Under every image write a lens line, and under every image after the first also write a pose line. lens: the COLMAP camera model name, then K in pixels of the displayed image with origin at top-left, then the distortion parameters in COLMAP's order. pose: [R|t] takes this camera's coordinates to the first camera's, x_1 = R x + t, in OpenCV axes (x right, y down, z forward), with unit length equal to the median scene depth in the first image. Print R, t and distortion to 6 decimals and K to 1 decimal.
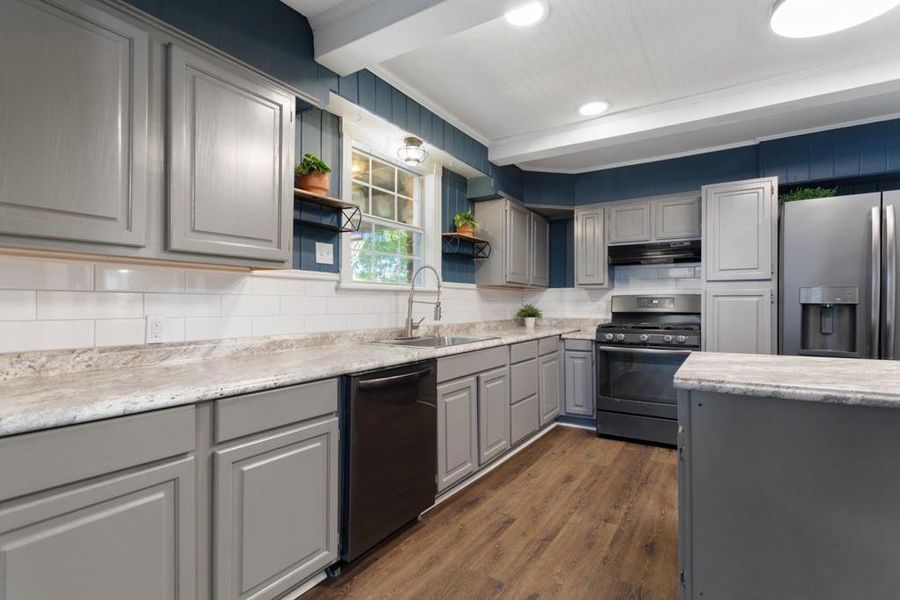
lens RADIAL K [[425.8, 0, 454.2], [0, 425.8, 304.0], [0, 0, 1]] dist [0.001171, 0.000386]
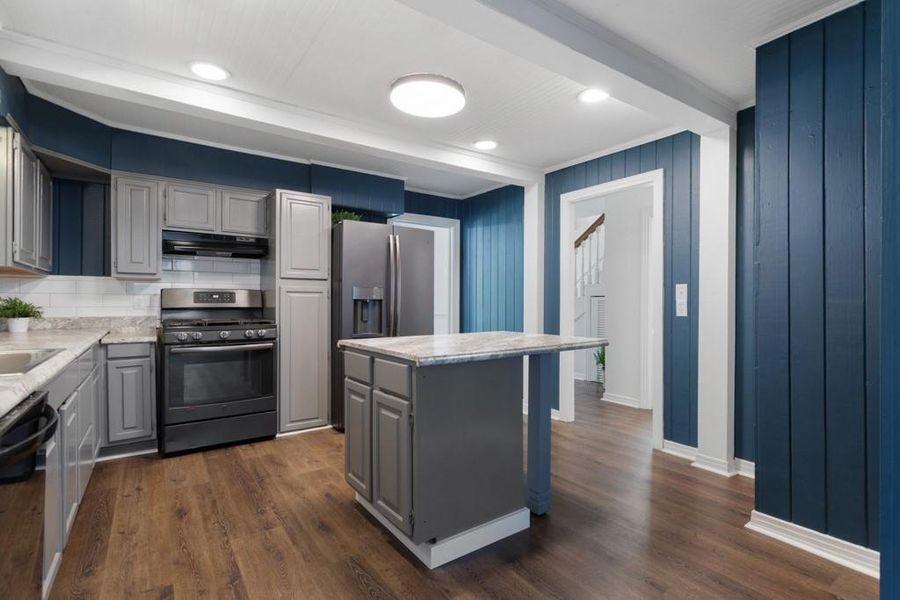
lens RADIAL K [[431.2, 0, 452.3], [0, 431.2, 302.3], [0, 0, 1]] dist [0.002324, 0.000607]
pose [[0.379290, 0.000008, 0.925278, -0.281462], [-0.005356, 0.999983, 0.002187, 0.003731], [-0.925262, -0.005785, 0.379284, 0.198788]]
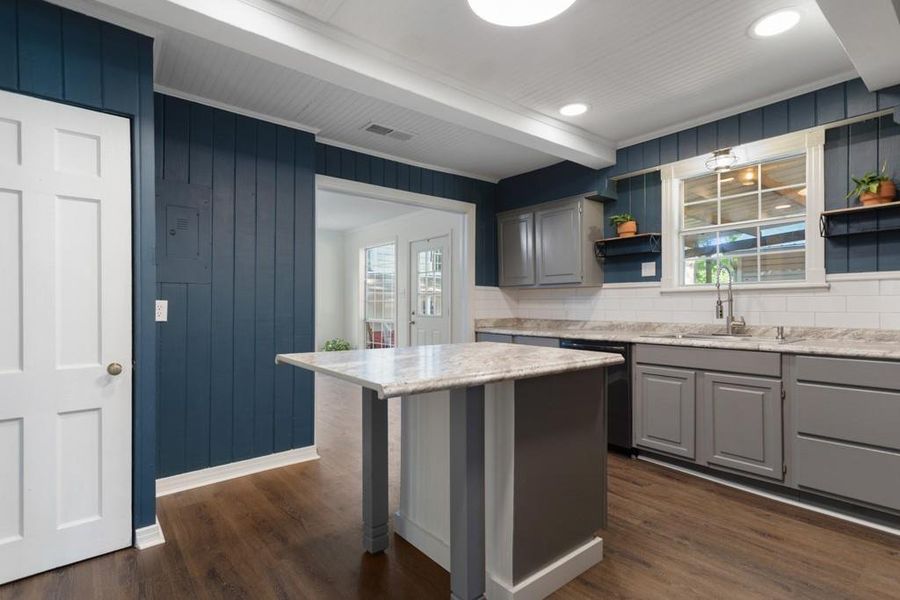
lens RADIAL K [[441.5, 0, 451.7], [0, 441.5, 288.1], [0, 0, 1]] dist [-0.000067, 0.000110]
pose [[-0.318430, -0.037834, -0.947191, 1.129625], [0.004913, 0.999124, -0.041560, 0.006269], [0.947934, -0.017888, -0.317965, 0.687527]]
